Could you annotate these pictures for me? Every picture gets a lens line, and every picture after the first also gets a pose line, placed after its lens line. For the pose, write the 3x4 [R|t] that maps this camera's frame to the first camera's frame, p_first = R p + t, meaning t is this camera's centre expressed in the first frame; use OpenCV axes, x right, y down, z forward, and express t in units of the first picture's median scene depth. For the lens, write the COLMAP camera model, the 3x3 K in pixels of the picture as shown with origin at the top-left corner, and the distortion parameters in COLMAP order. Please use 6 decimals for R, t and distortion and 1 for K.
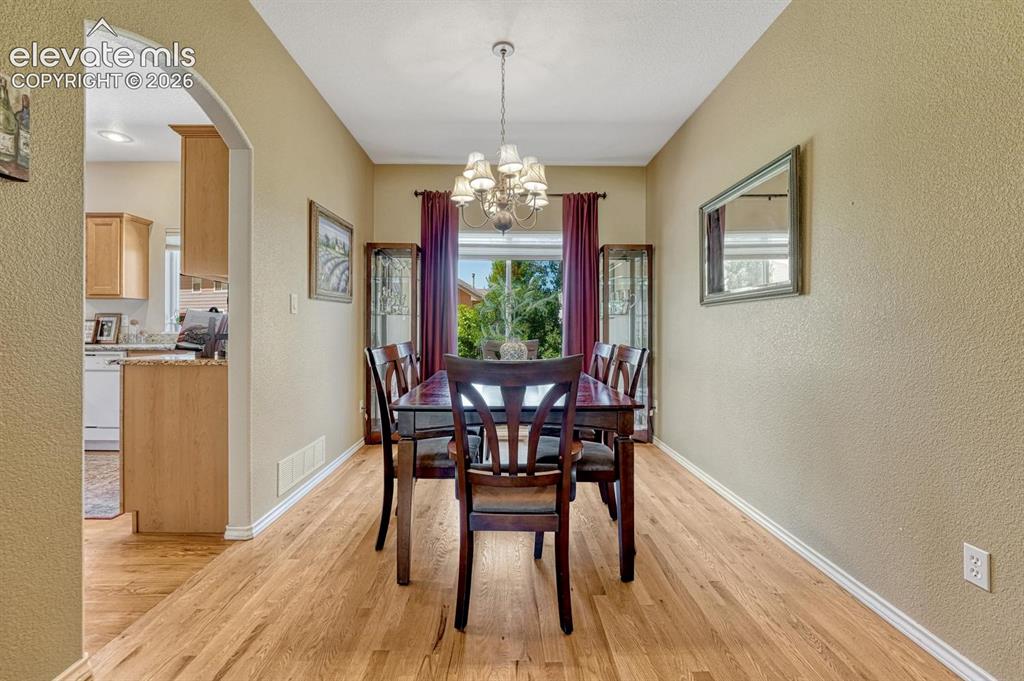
lens RADIAL K [[436.2, 0, 500.0], [0, 436.2, 328.2], [0, 0, 1]] dist [0.001762, 0.000166]
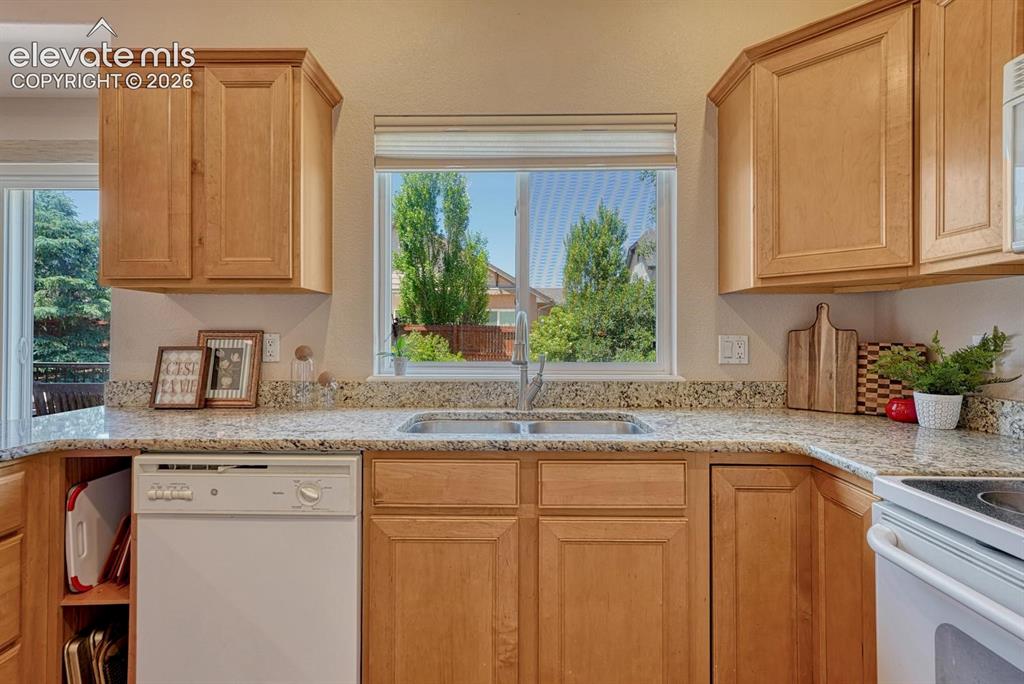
lens RADIAL K [[507.0, 0, 511.5], [0, 507.0, 333.8], [0, 0, 1]] dist [0.004039, 0.002006]
pose [[0.999866, -0.001208, 0.016326, -0.657508], [0.001241, 0.999997, -0.002026, -0.028935], [-0.016324, 0.002046, 0.999865, 0.544898]]
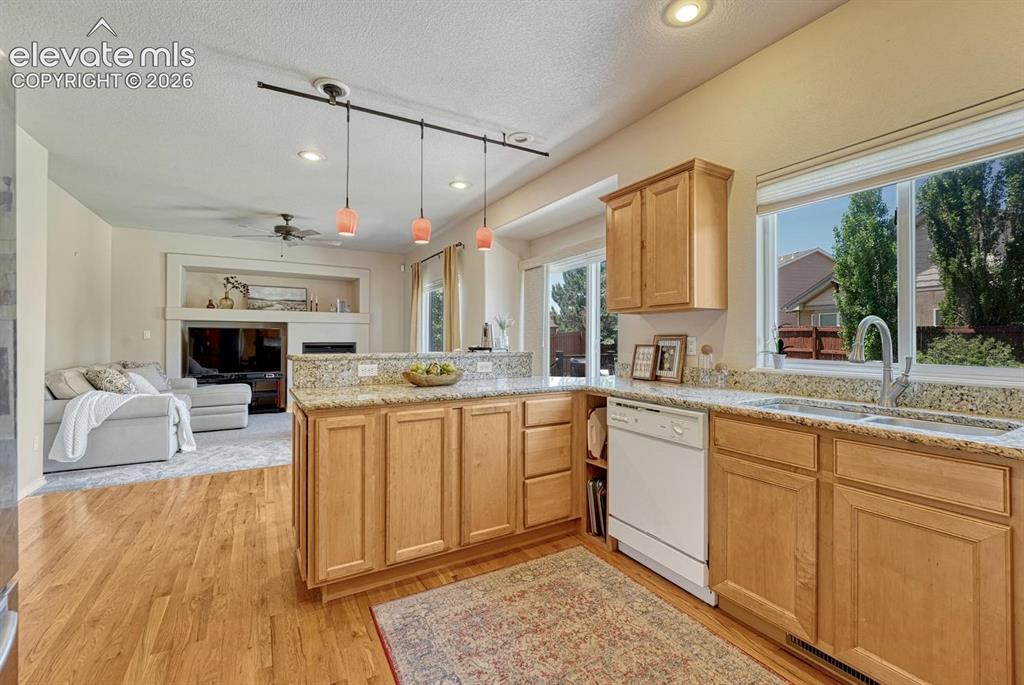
lens RADIAL K [[449.4, 0, 509.8], [0, 449.4, 336.2], [0, 0, 1]] dist [-0.003929, -0.000627]
pose [[0.518739, -0.006333, -0.854909, -0.457134], [0.001626, 0.999978, -0.006421, -0.027927], [0.854931, 0.001941, 0.518738, 0.459251]]
